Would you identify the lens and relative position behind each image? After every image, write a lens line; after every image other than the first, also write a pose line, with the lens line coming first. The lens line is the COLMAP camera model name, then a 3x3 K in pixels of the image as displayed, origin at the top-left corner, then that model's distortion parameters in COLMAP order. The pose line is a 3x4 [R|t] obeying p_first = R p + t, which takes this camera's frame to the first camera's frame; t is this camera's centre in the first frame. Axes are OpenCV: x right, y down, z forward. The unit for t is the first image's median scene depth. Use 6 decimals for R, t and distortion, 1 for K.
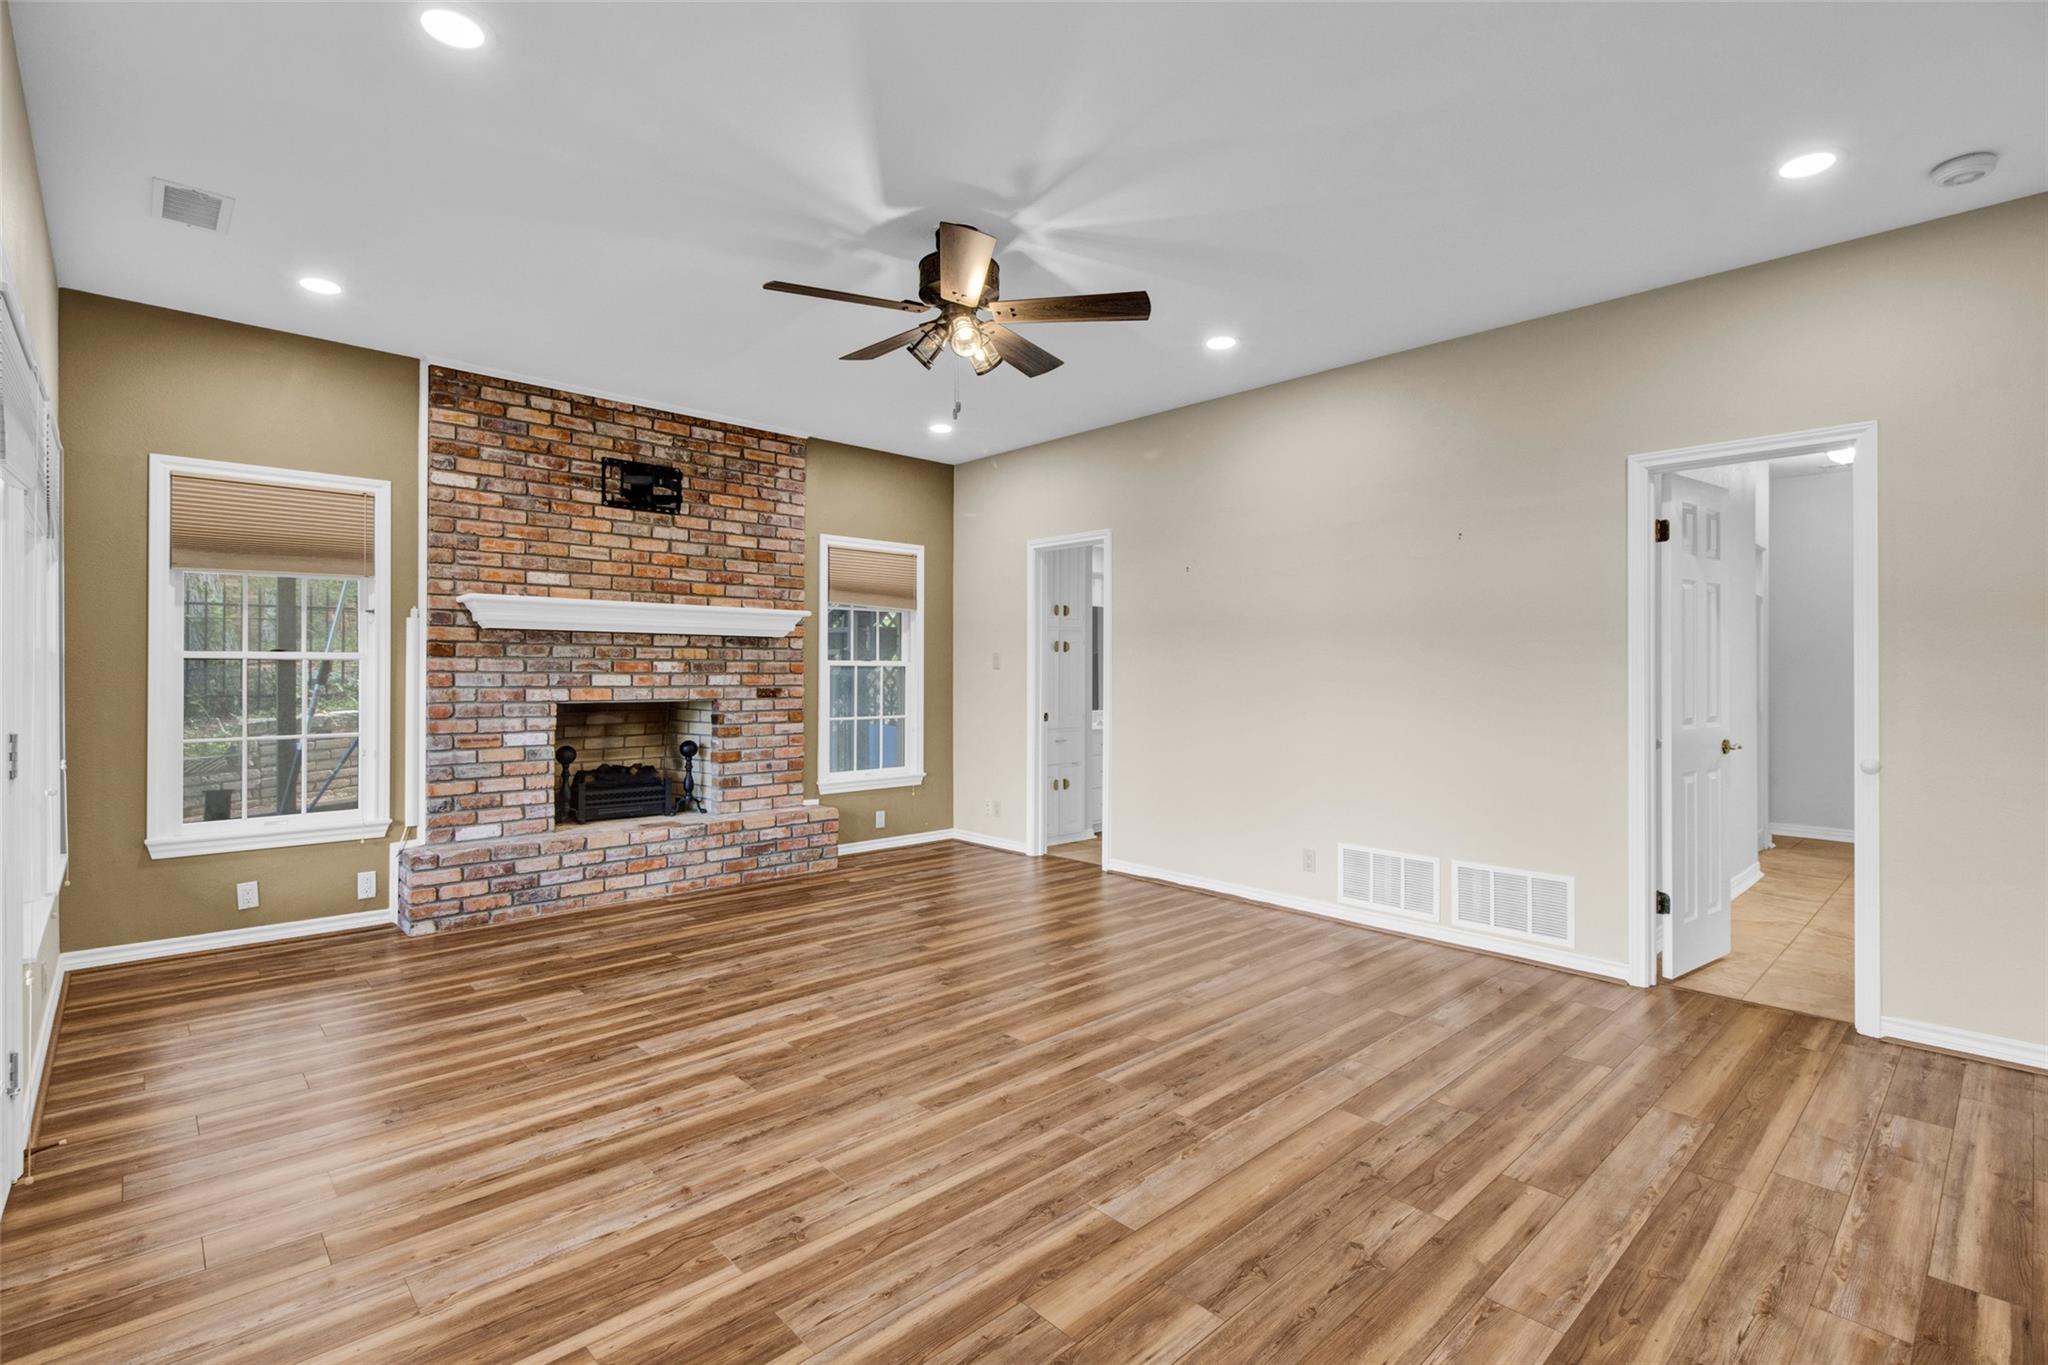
lens RADIAL K [[960.4, 0, 1004.8], [0, 960.4, 672.3], [0, 0, 1]] dist [0.016137, -0.008891]
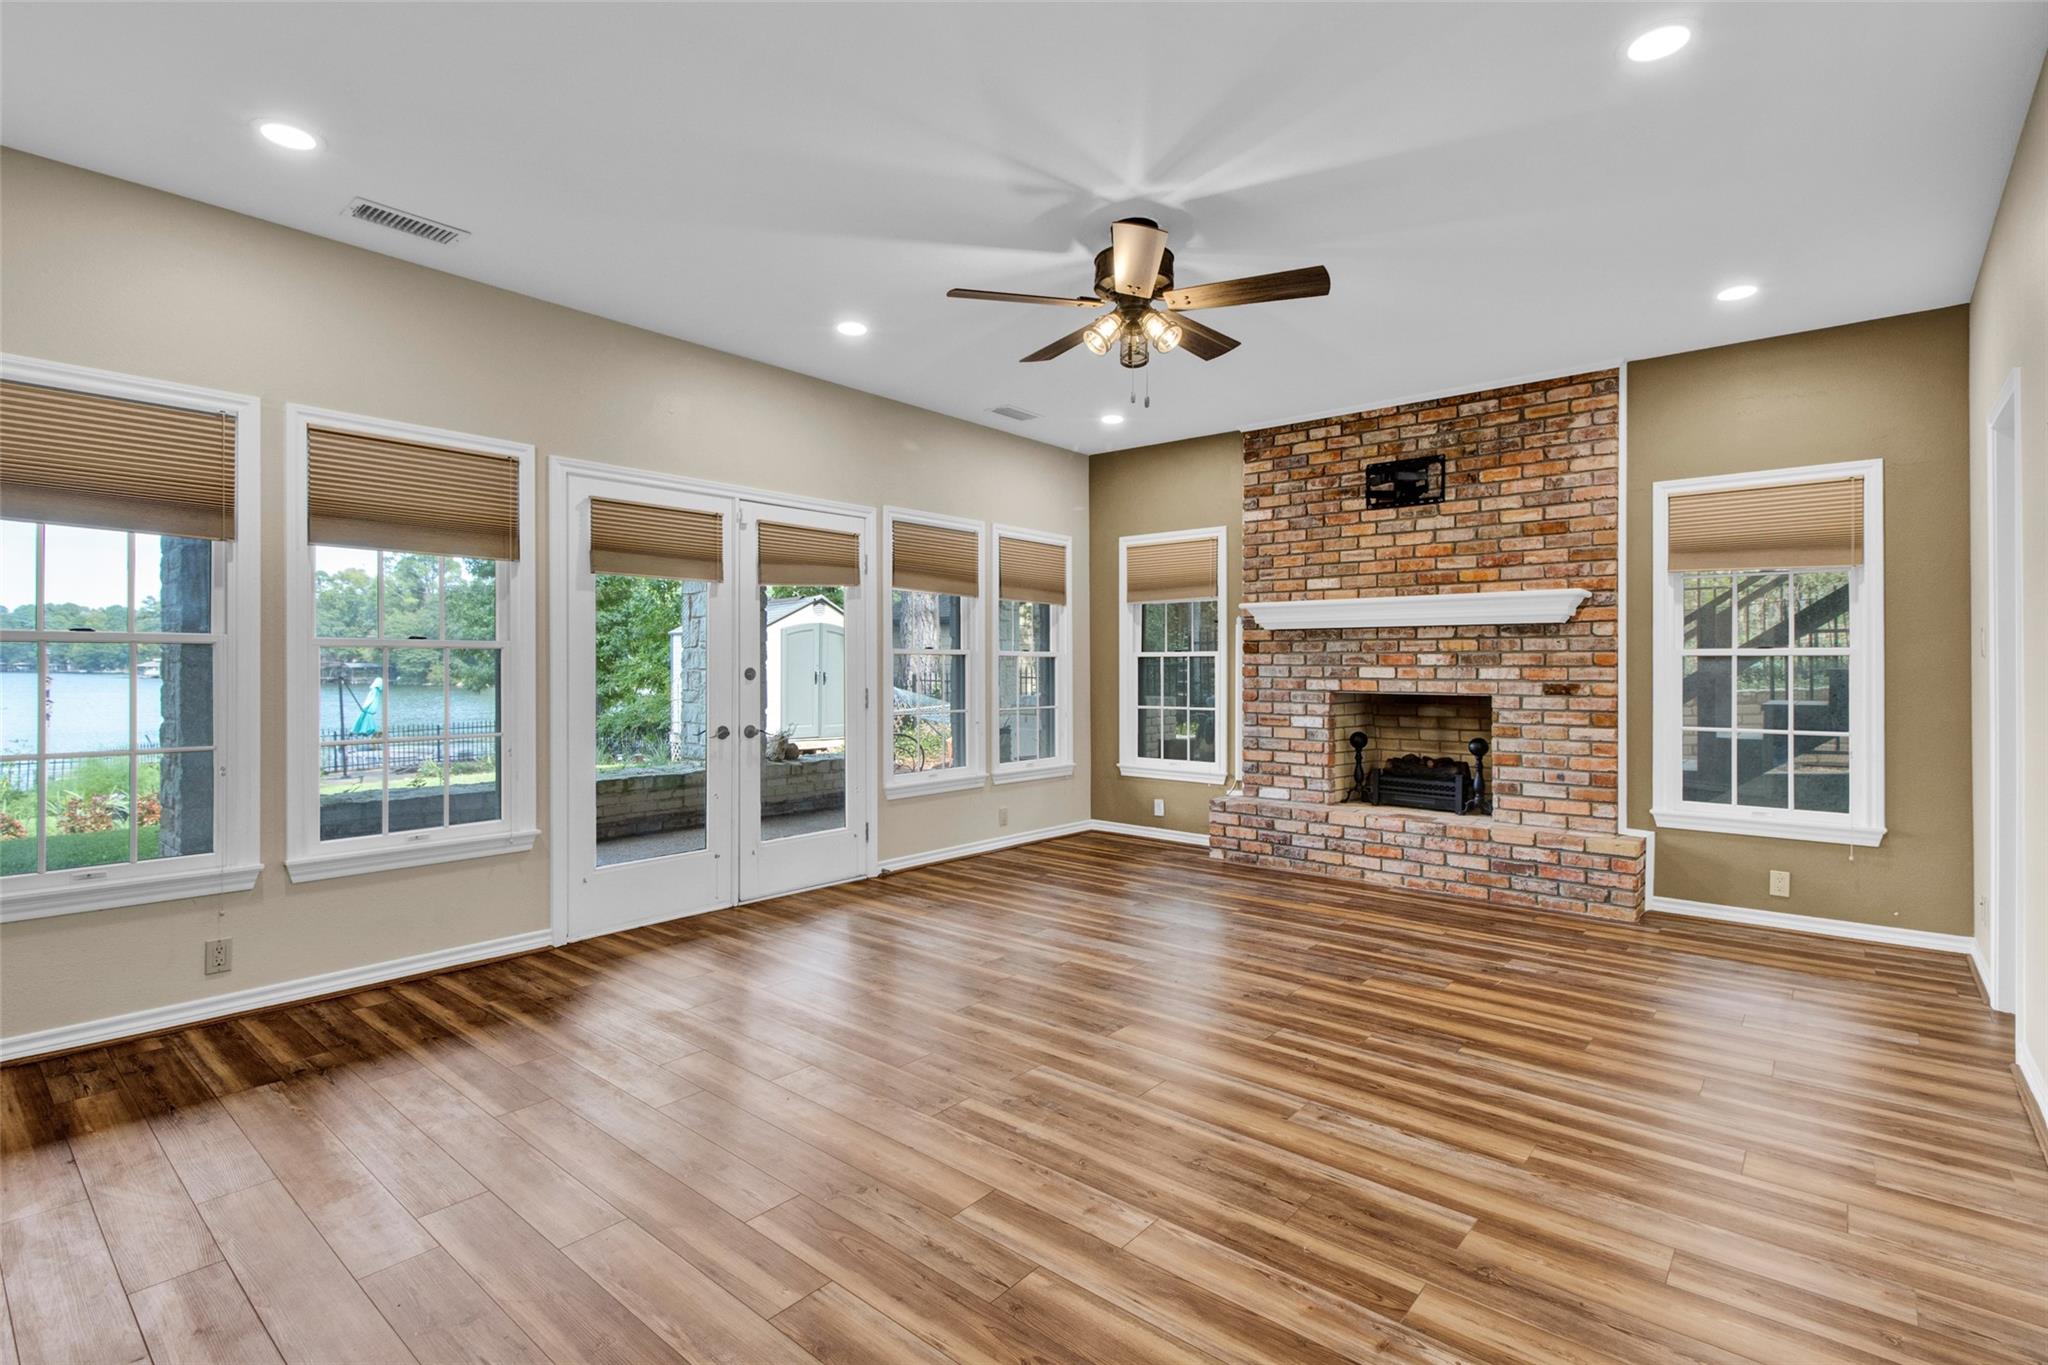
lens RADIAL K [[960.4, 0, 1010.1], [0, 960.4, 672.6], [0, 0, 1]] dist [0.016137, -0.008891]
pose [[0.100708, 0.001519, -0.994915, 0.610407], [-0.005131, 0.999986, 0.001008, 0.009369], [0.994903, 0.005003, 0.100715, 0.494278]]
